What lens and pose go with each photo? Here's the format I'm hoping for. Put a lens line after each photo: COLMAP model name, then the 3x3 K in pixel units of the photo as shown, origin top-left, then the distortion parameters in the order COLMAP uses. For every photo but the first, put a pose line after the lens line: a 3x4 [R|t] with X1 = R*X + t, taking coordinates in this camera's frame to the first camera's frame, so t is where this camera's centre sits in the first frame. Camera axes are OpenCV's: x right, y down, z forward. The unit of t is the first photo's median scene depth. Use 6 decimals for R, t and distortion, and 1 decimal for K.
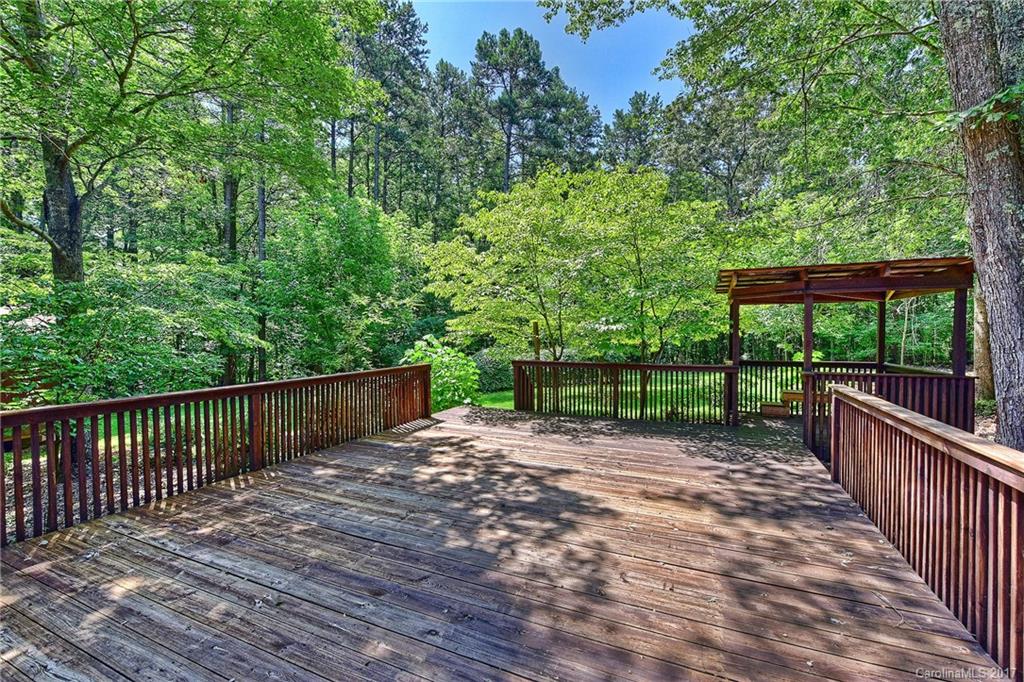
lens RADIAL K [[414.5, 0, 507.9], [0, 414.5, 338.3], [0, 0, 1]] dist [0.001621, -0.001549]
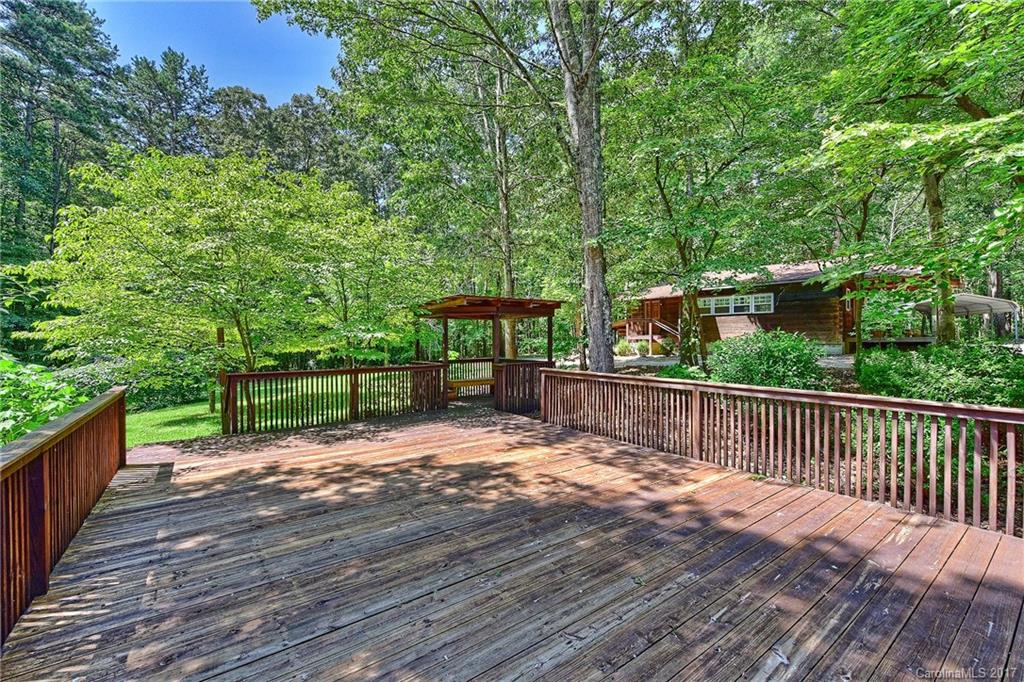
lens RADIAL K [[414.5, 0, 506.2], [0, 414.5, 341.8], [0, 0, 1]] dist [0.001621, -0.001549]
pose [[0.519347, -0.006967, 0.854535, -0.876584], [0.015458, 0.999880, -0.001242, -0.006228], [-0.854423, 0.013854, 0.519393, 0.210363]]
